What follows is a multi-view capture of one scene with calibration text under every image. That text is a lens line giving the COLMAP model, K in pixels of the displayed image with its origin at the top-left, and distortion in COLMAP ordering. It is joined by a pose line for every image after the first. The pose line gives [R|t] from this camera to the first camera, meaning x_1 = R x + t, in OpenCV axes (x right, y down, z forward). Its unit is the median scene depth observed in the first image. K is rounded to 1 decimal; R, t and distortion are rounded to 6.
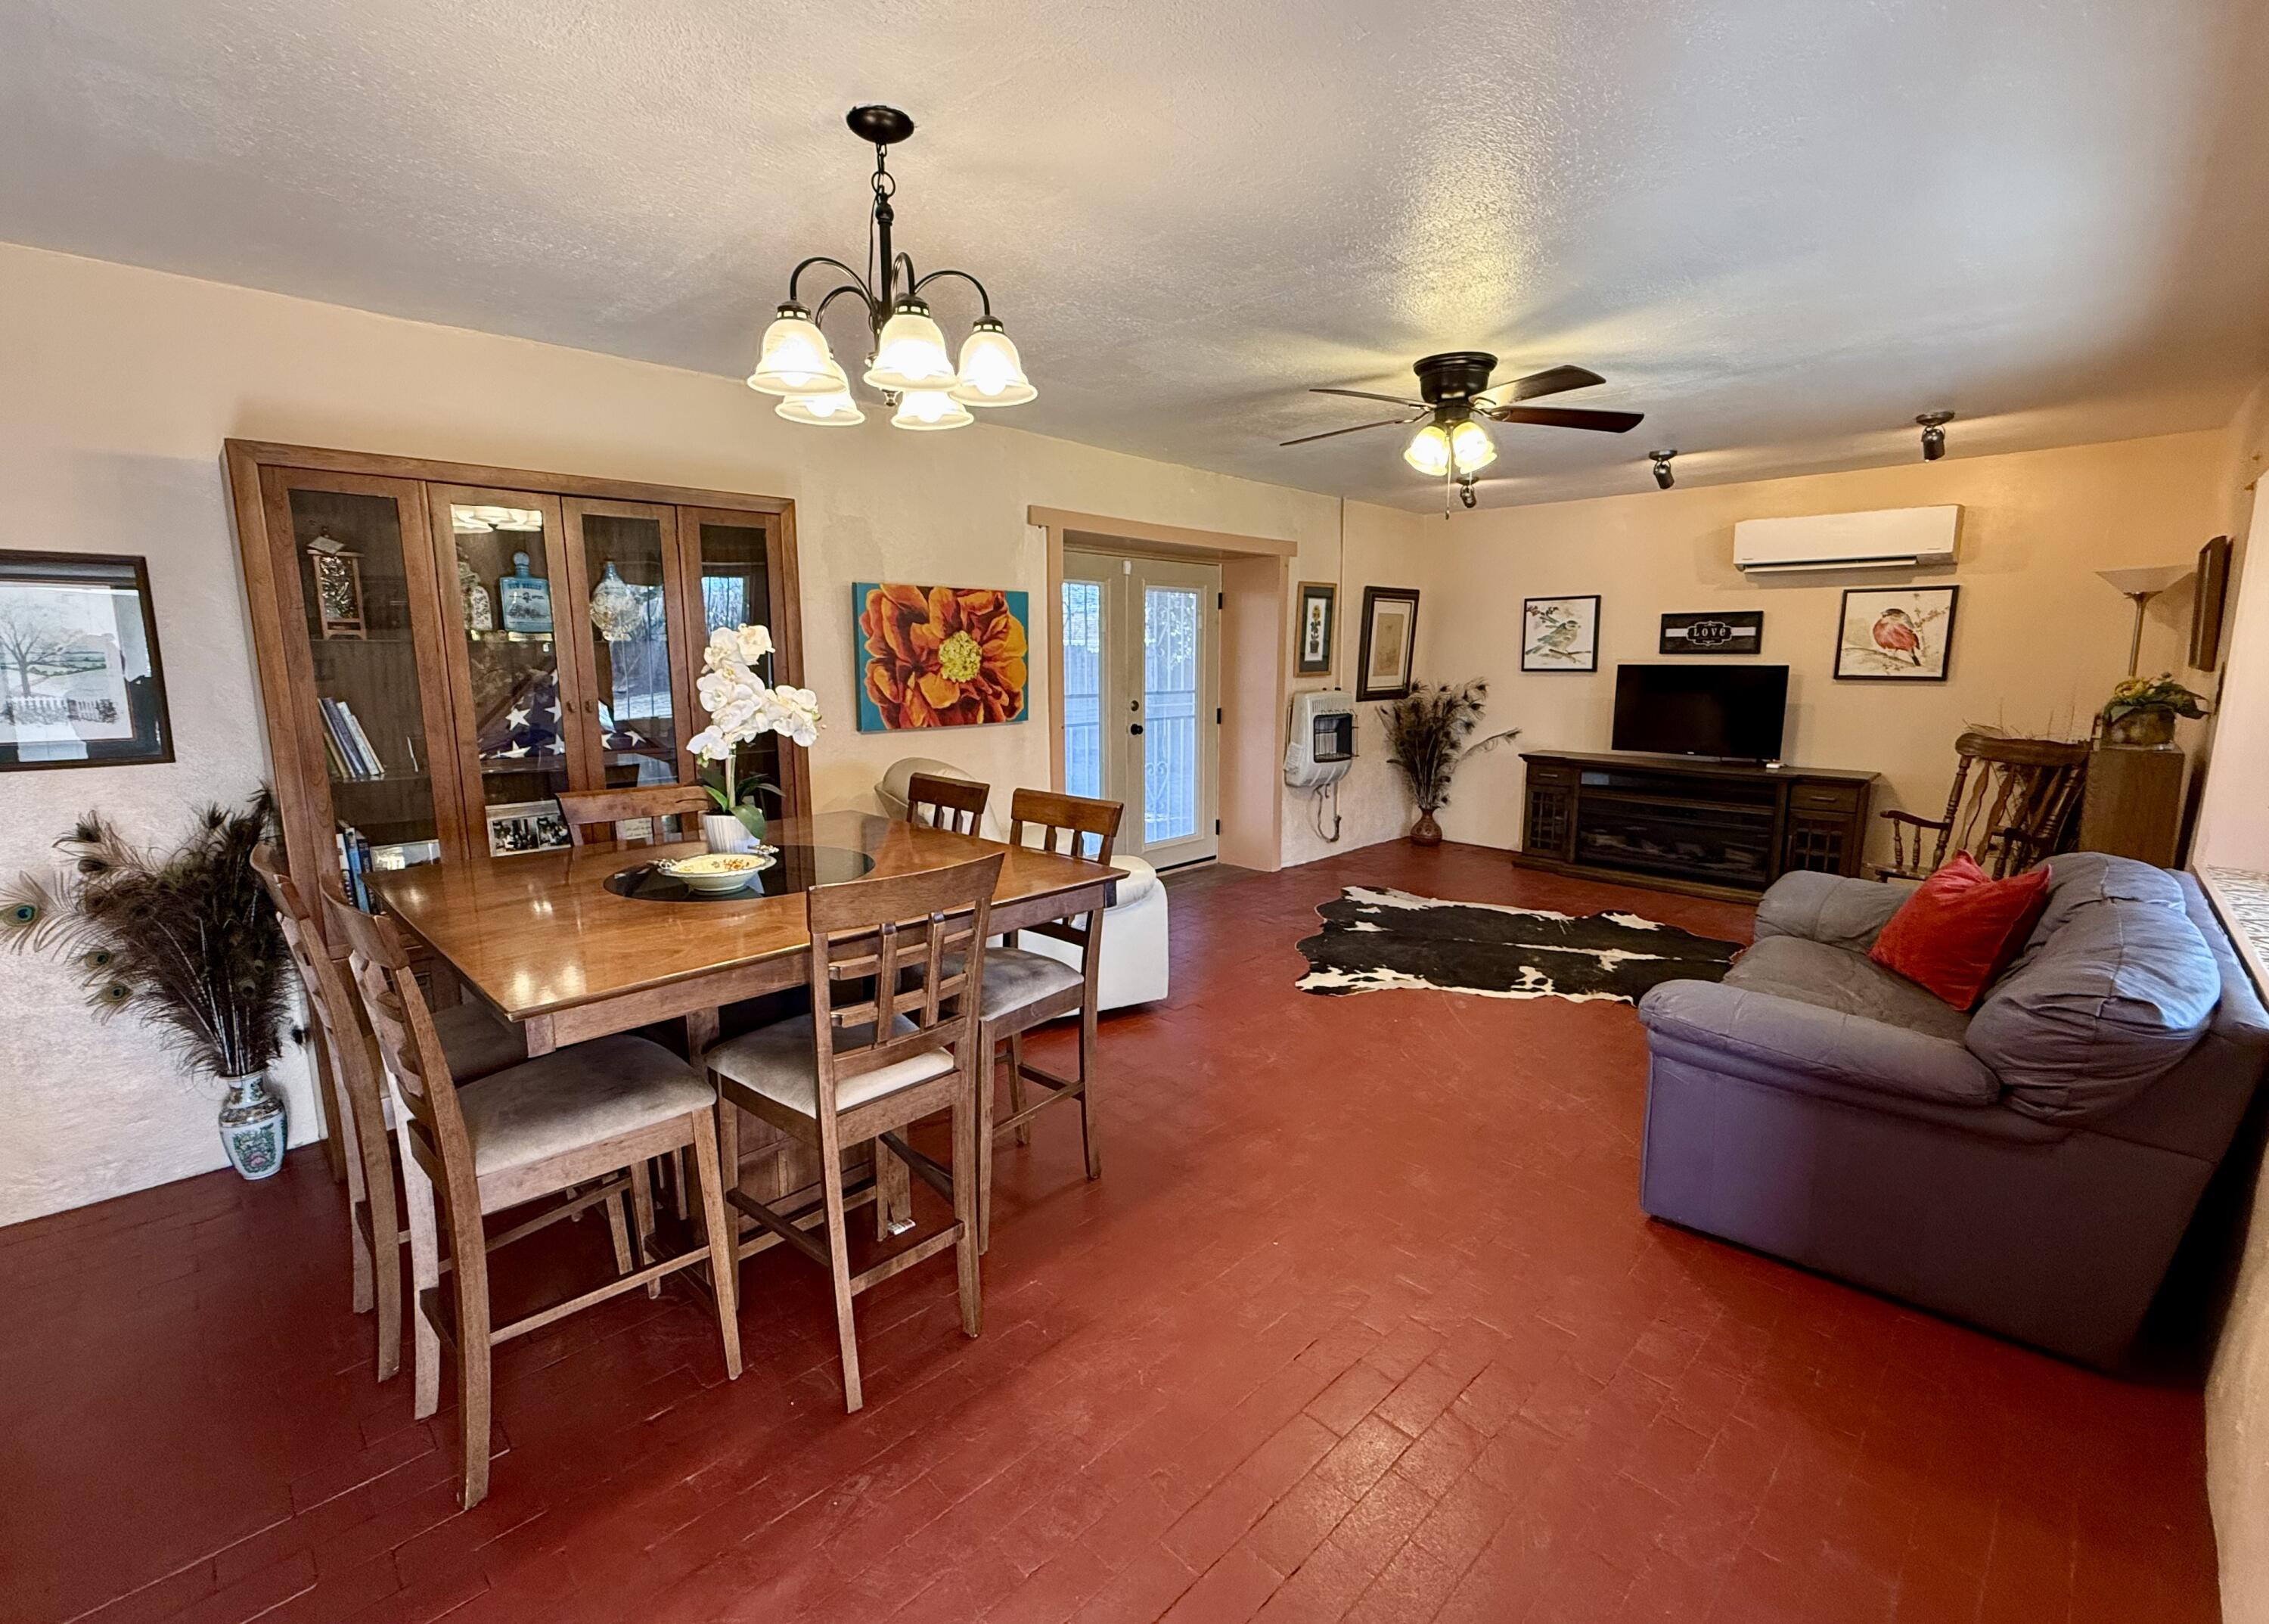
lens RADIAL K [[1006.1, 0, 1134.5], [0, 1006.1, 812.0], [0, 0, 1]] dist [0.008534, -0.005175]
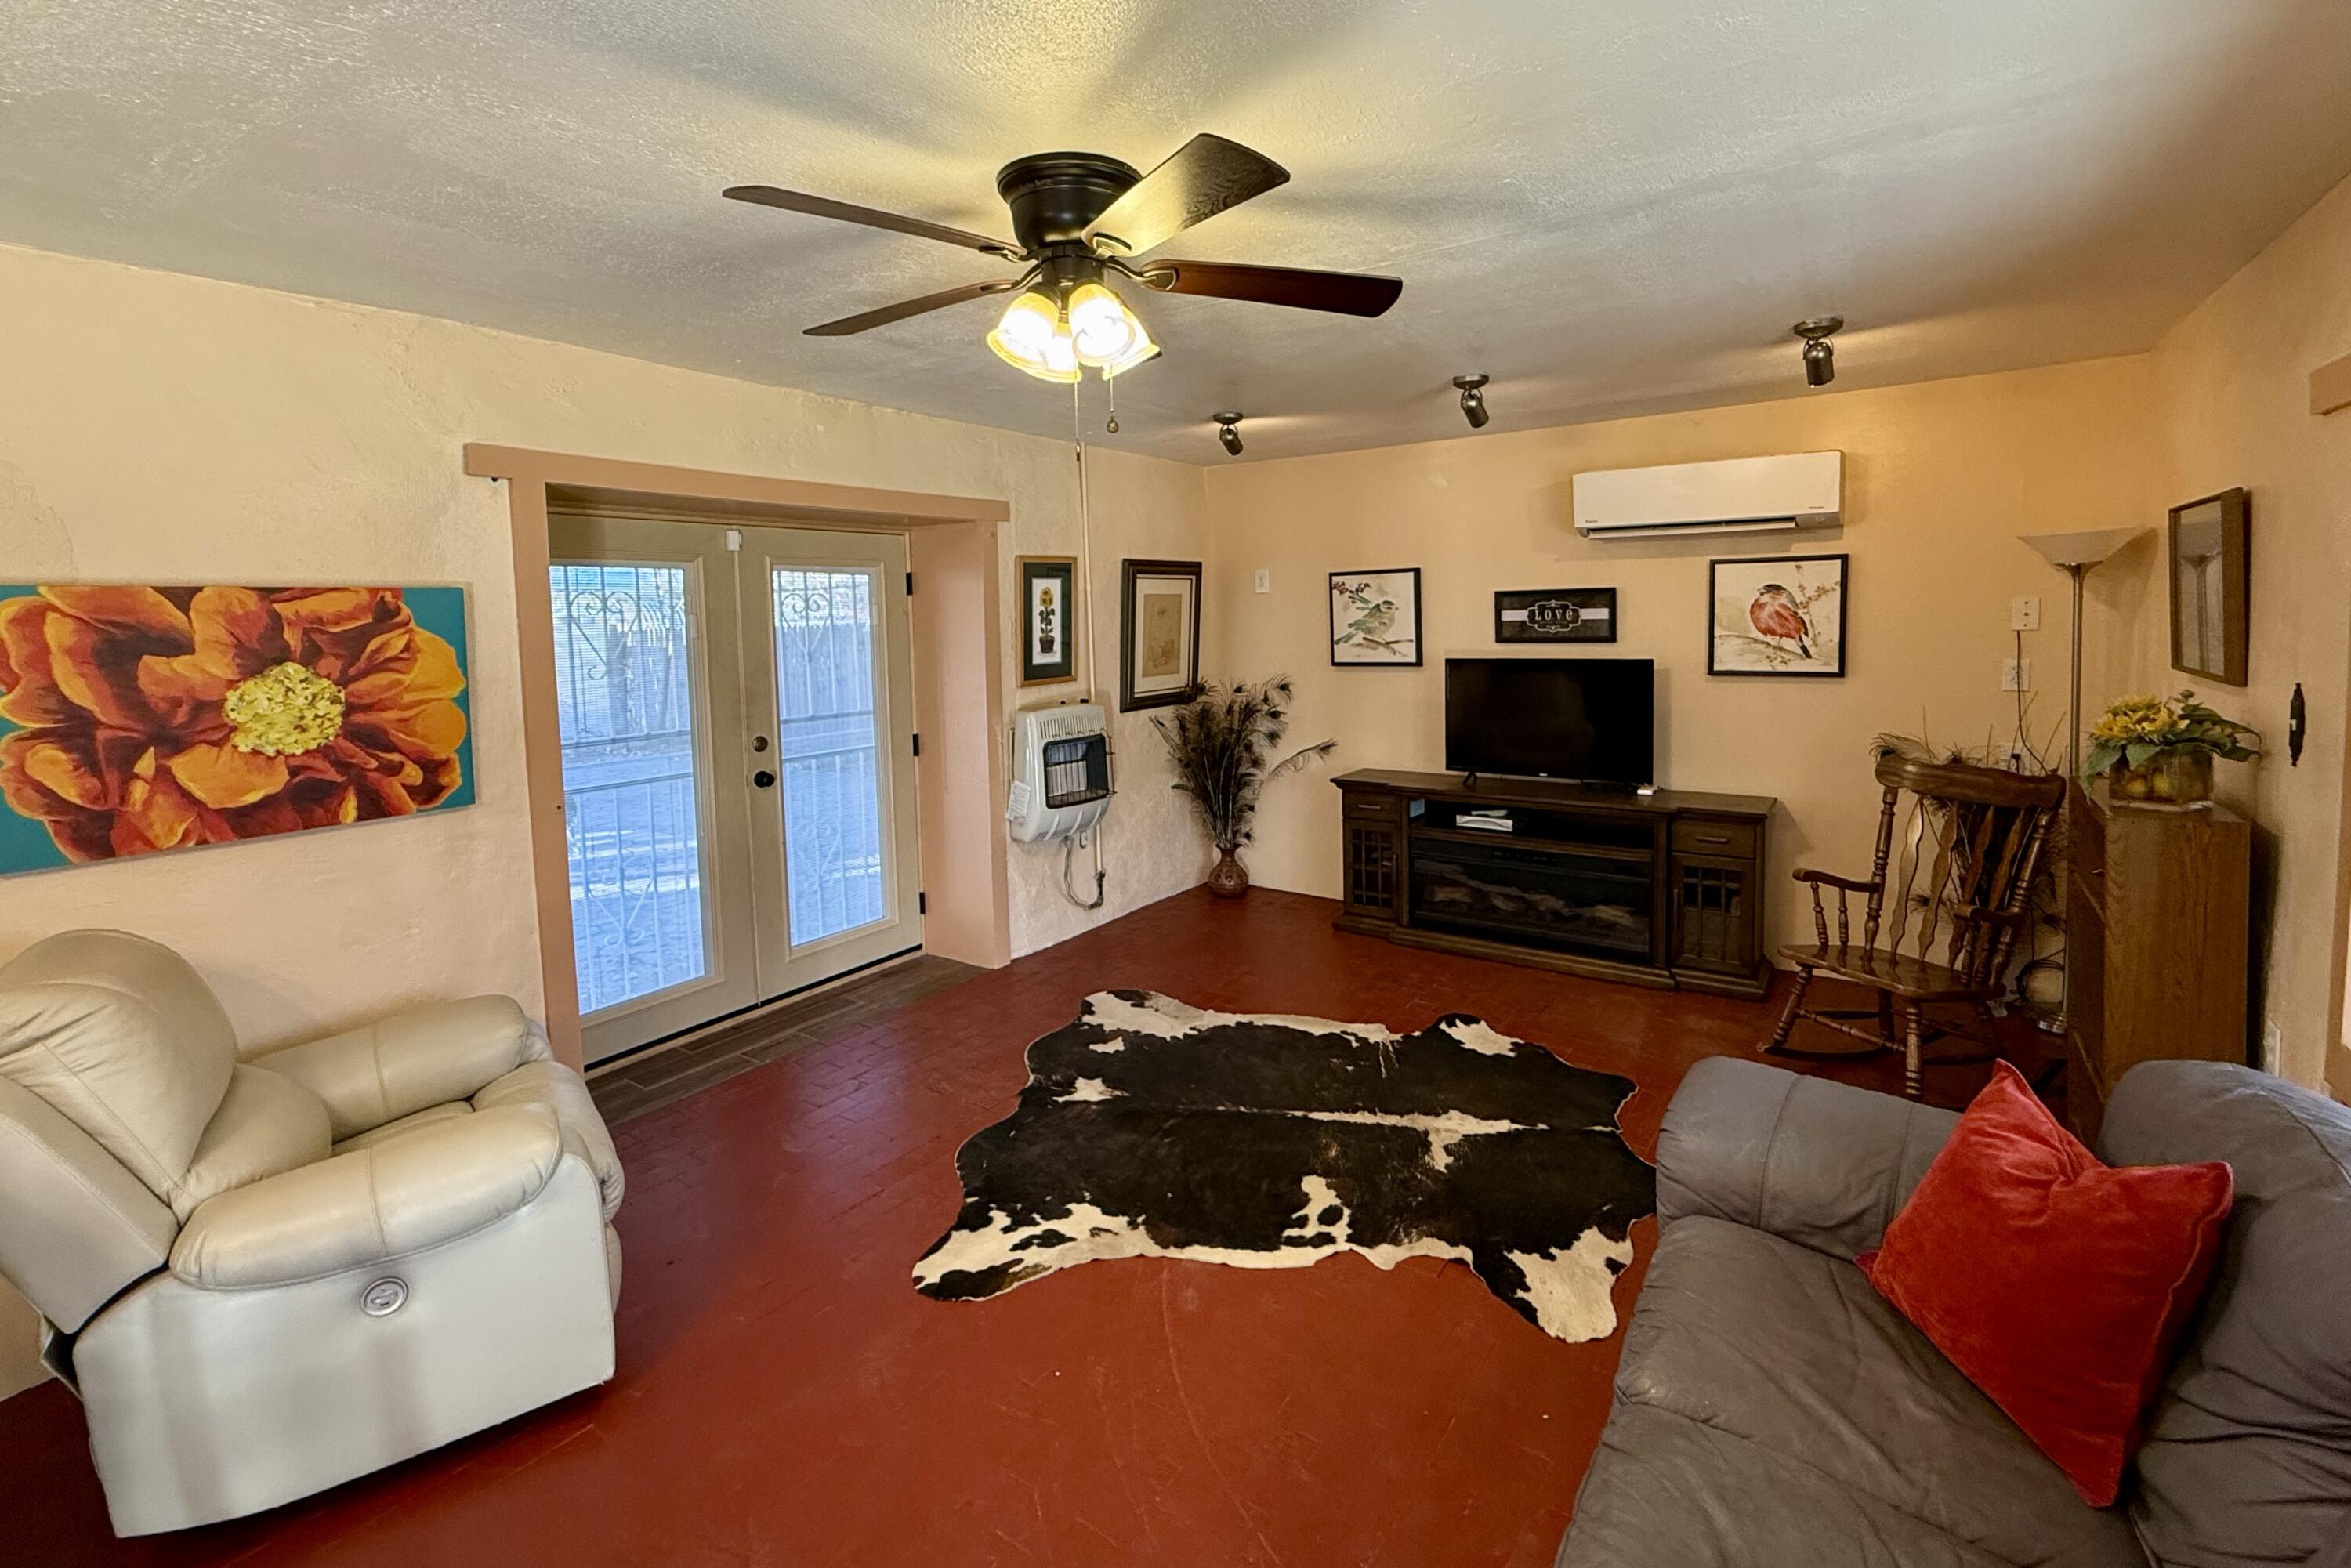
lens RADIAL K [[1070.3, 0, 1175.4], [0, 1070.3, 687.9], [0, 0, 1]] dist [-0.000275, 0.000065]
pose [[0.986283, -0.032814, 0.161770, 0.177068], [0.047144, 0.995217, -0.085558, -0.077548], [-0.158189, 0.092011, 0.983112, 0.289738]]
